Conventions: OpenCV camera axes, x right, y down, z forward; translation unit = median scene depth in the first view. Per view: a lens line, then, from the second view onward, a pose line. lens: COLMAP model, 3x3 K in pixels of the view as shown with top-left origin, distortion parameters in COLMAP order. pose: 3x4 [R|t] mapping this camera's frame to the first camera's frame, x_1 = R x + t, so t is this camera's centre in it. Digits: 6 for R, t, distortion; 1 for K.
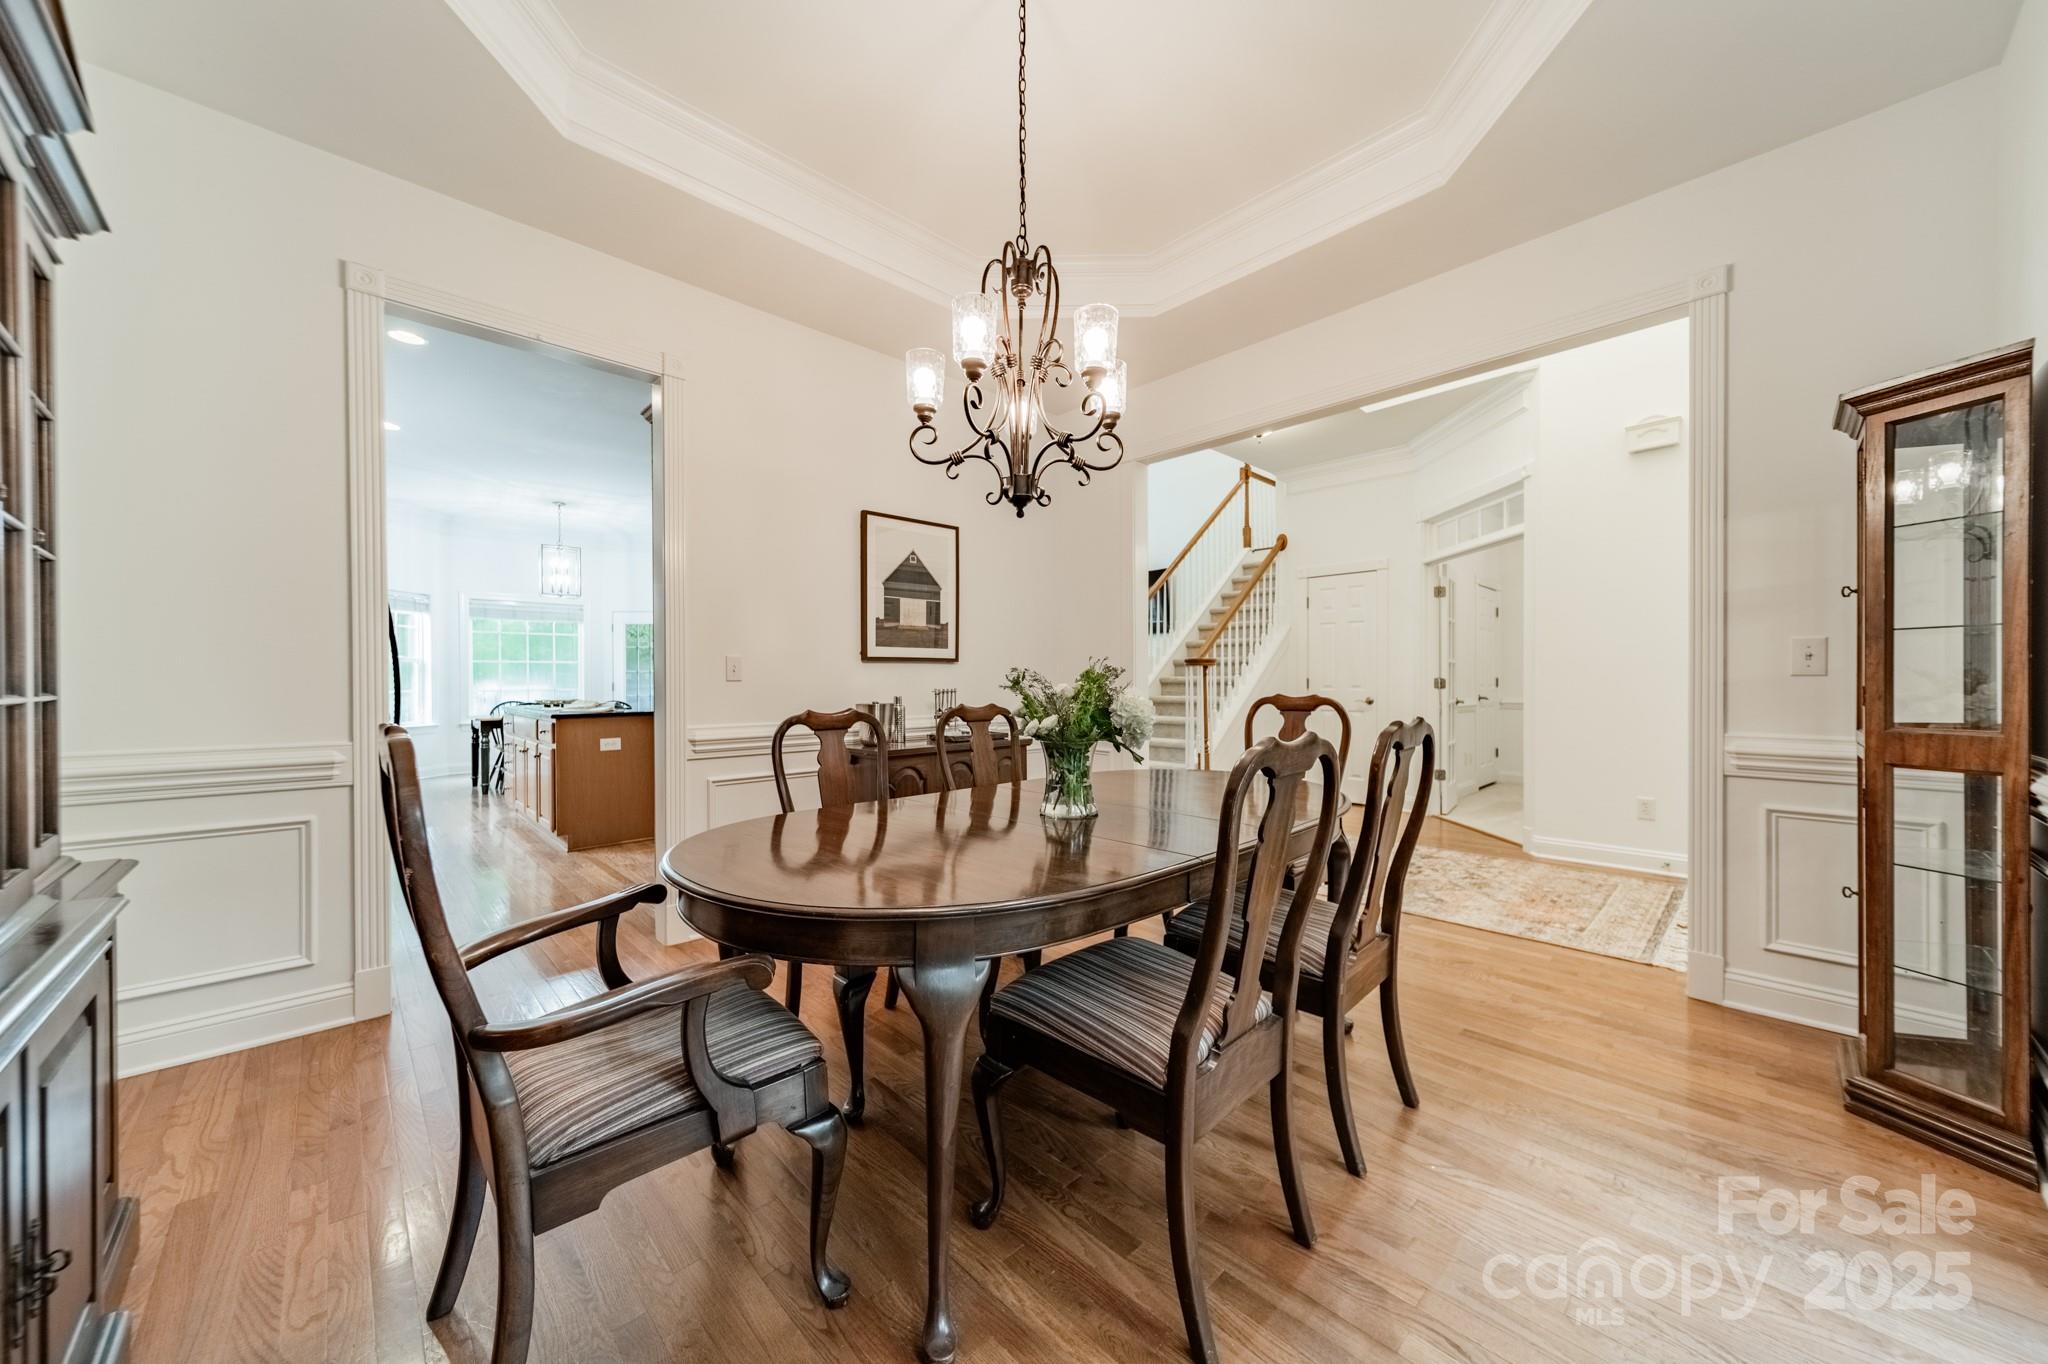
lens RADIAL K [[718.3, 0, 1025.9], [0, 718.3, 684.9], [0, 0, 1]] dist [0.000804, 0.000047]
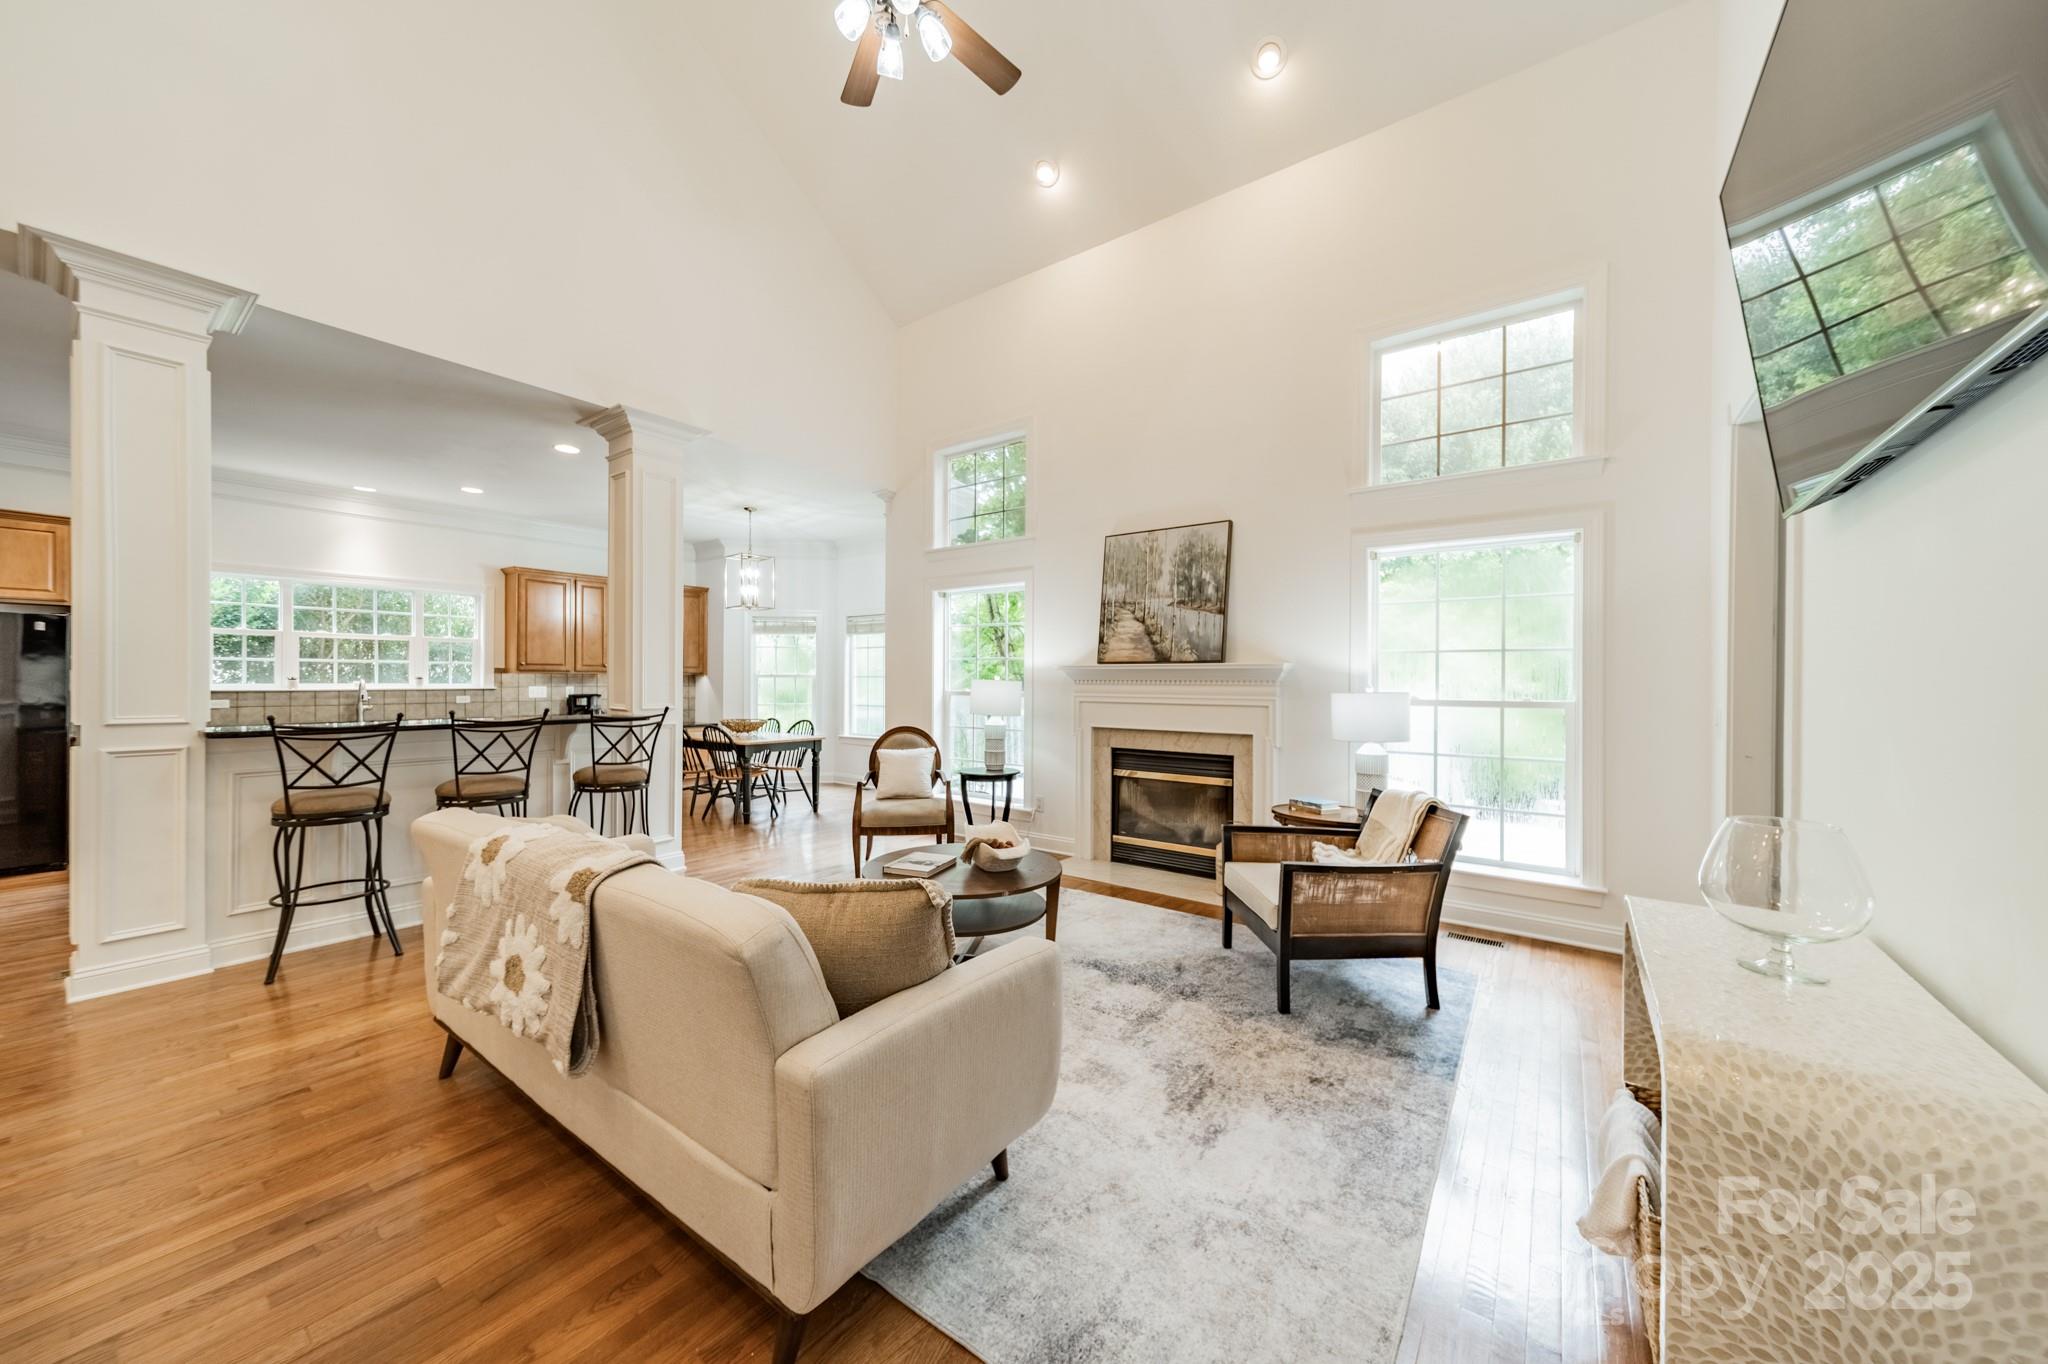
lens RADIAL K [[718.5, 0, 1025.4], [0, 718.5, 680.9], [0, 0, 1]] dist [0.008336, 0.000044]
pose [[0.166983, 0.005273, -0.985946, 0.359186], [-0.013006, 0.999910, 0.003145, -0.041519], [0.985874, 0.012298, 0.167036, 1.316988]]
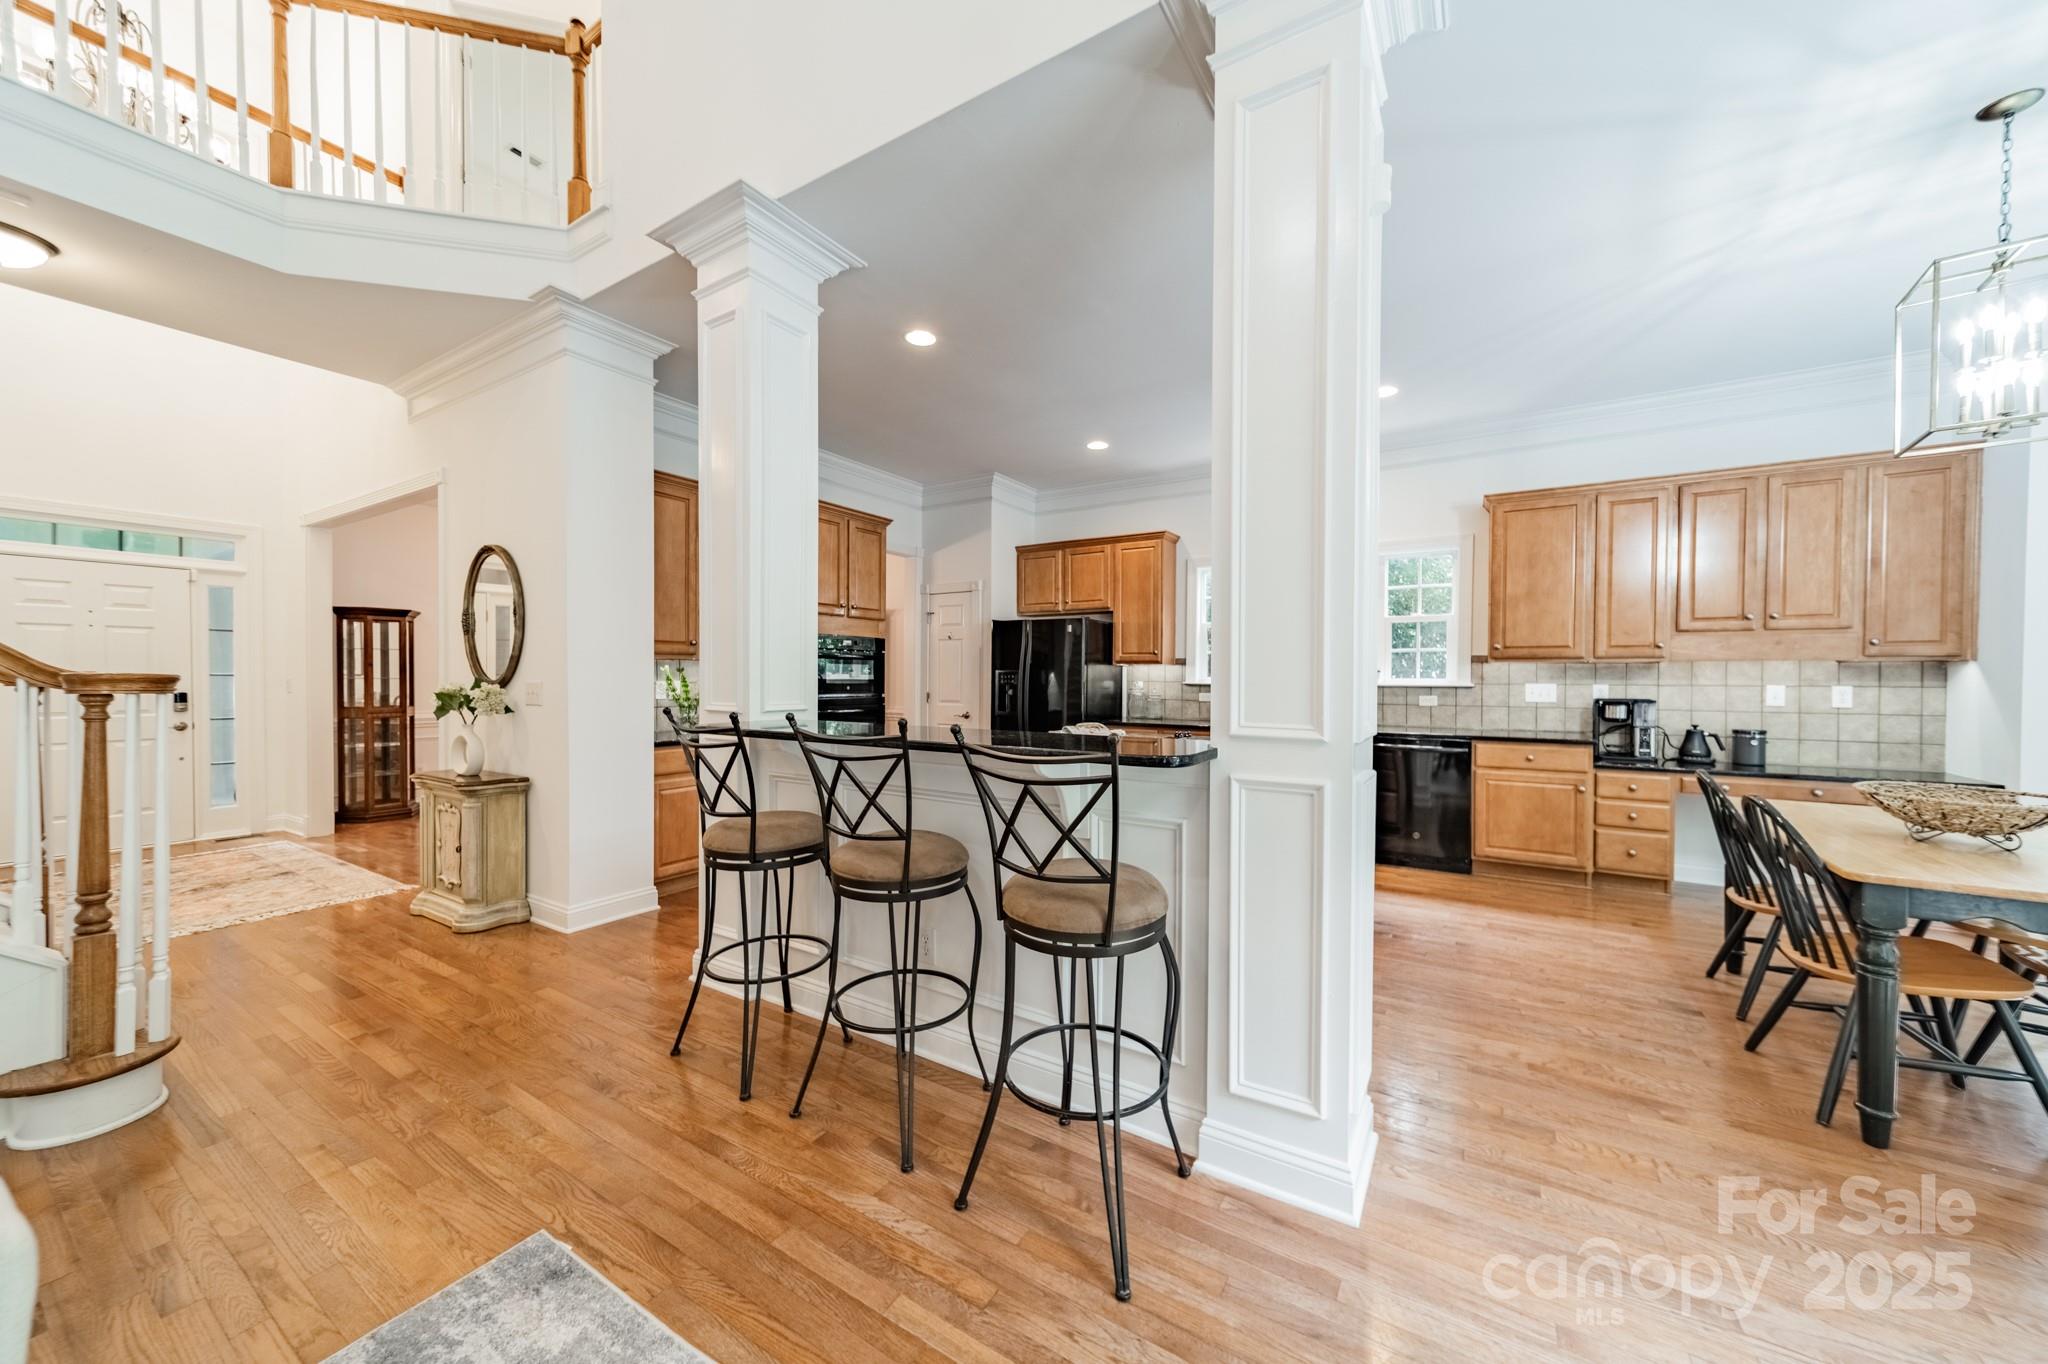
lens RADIAL K [[722.4, 0, 1032.4], [0, 722.4, 683.0], [0, 0, 1]] dist [0.007828, 0.000054]
pose [[-0.968868, 0.001483, -0.247574, -0.224412], [-0.003366, 0.999811, 0.019162, -0.032126], [0.247555, 0.019398, -0.968679, 1.308890]]
